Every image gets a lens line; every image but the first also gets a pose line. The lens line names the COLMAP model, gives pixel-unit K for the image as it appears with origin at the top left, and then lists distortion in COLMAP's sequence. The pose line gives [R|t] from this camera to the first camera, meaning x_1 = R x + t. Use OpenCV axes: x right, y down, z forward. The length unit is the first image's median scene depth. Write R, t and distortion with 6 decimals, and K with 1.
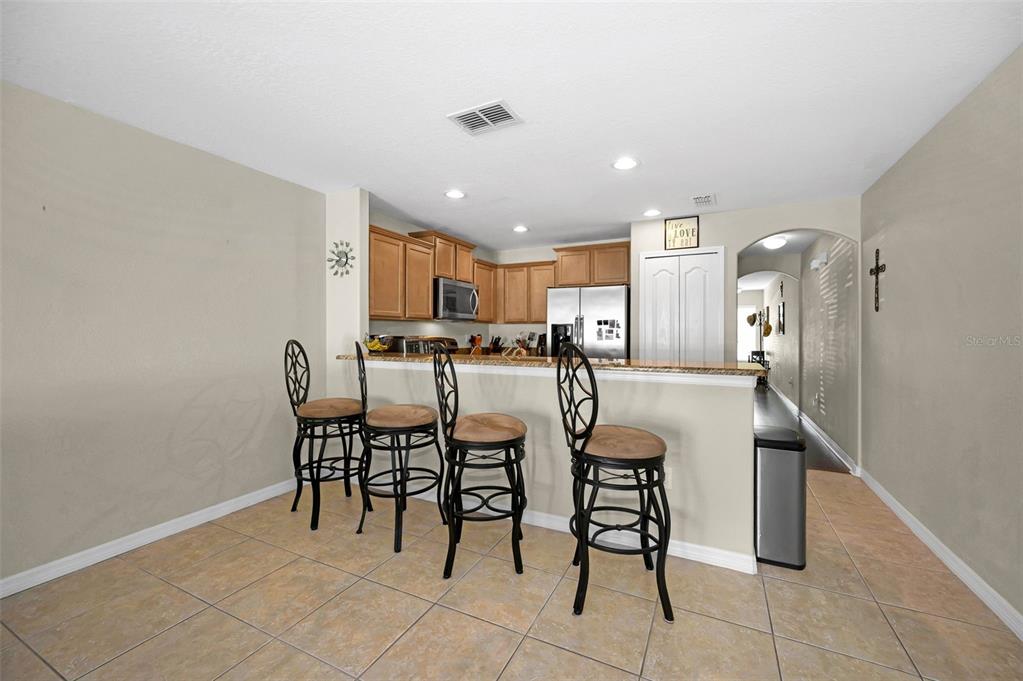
lens RADIAL K [[412.9, 0, 511.2], [0, 412.9, 334.8], [0, 0, 1]] dist [-0.000025, -0.001305]
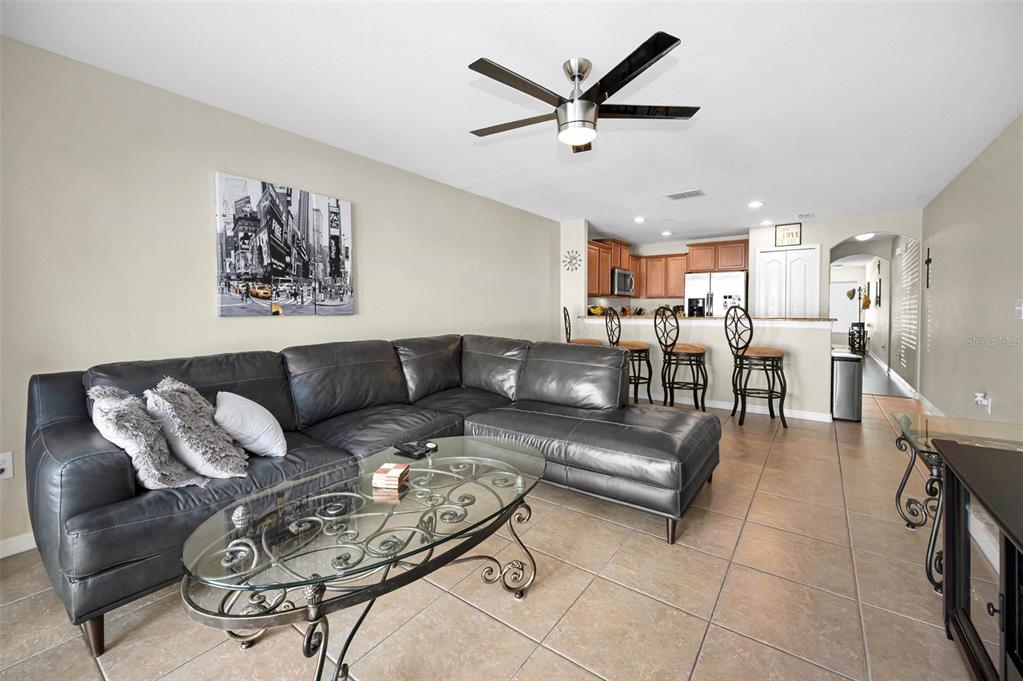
lens RADIAL K [[412.9, 0, 521.6], [0, 412.9, 318.4], [0, 0, 1]] dist [-0.000025, -0.001305]
pose [[0.986616, 0.001631, -0.163055, -0.257581], [0.001112, 0.999859, 0.016733, 0.020540], [0.163059, -0.016690, 0.986475, -0.553355]]
